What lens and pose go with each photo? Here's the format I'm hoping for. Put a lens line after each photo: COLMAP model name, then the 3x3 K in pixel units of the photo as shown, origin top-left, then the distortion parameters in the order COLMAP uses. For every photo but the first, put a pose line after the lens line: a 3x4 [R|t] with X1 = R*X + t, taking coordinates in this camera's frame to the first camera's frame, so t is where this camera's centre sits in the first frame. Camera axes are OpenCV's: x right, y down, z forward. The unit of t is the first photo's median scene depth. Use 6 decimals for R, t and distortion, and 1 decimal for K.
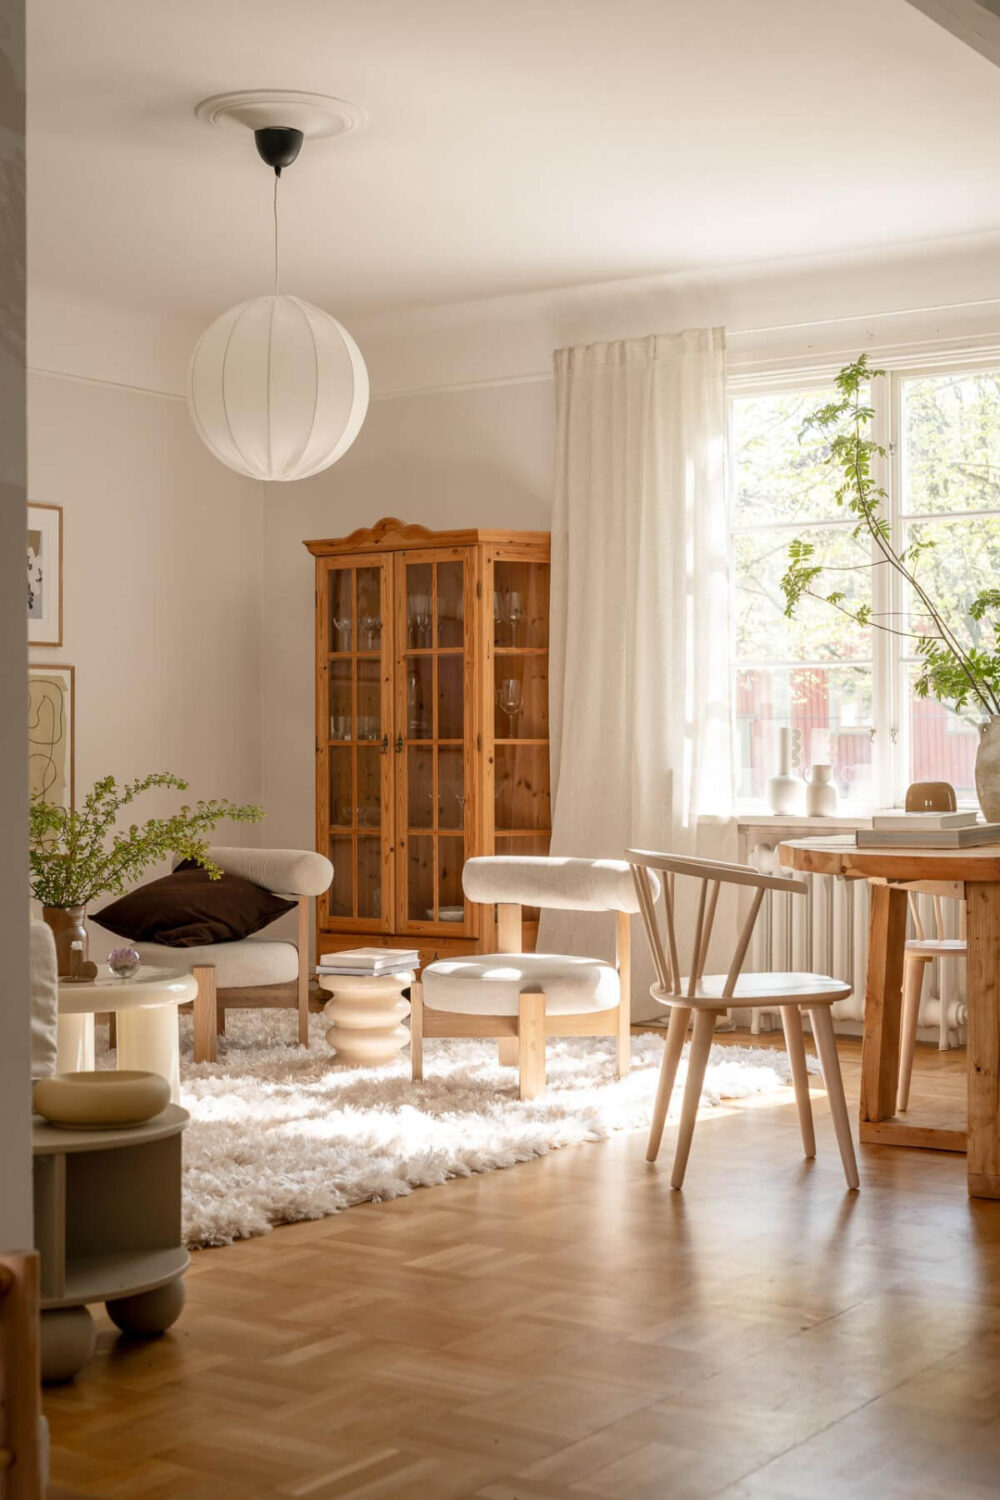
lens RADIAL K [[2068.7, 0, 469.1], [0, 2068.7, 754.8], [0, 0, 1]] dist [-0.005308, -0.032781]
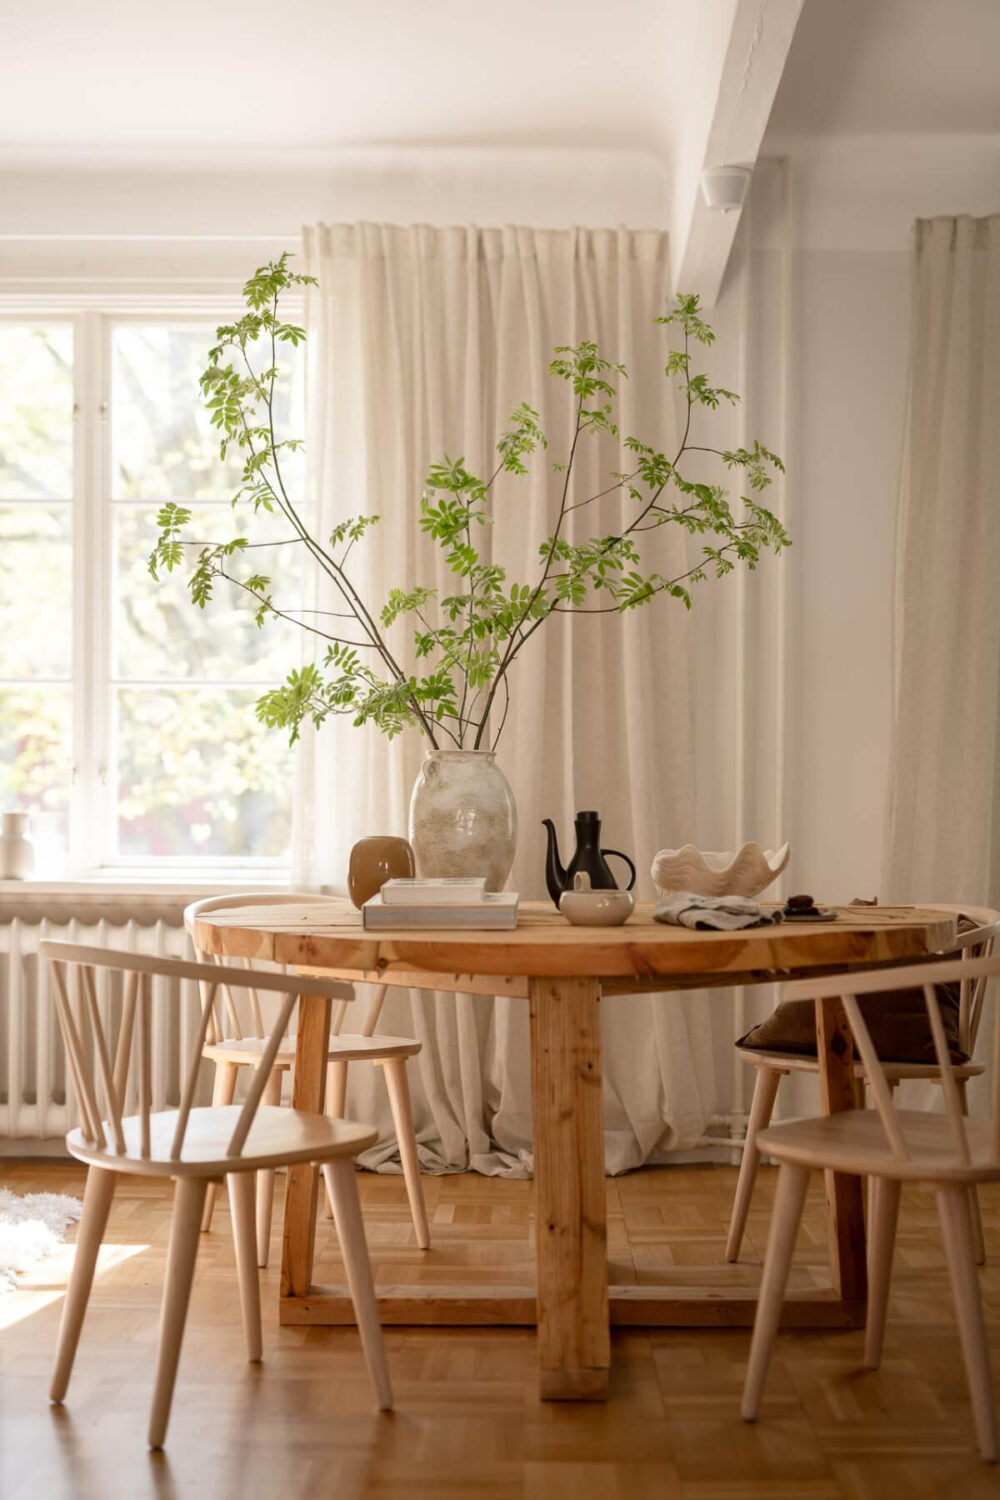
lens RADIAL K [[2115.2, 0, 472.8], [0, 2115.2, 867.3], [0, 0, 1]] dist [-0.003882, -0.048200]
pose [[0.835996, -0.006882, 0.548692, -0.157304], [-0.010406, 0.999543, 0.028393, 0.001651], [-0.548637, -0.029446, 0.835542, 0.316404]]
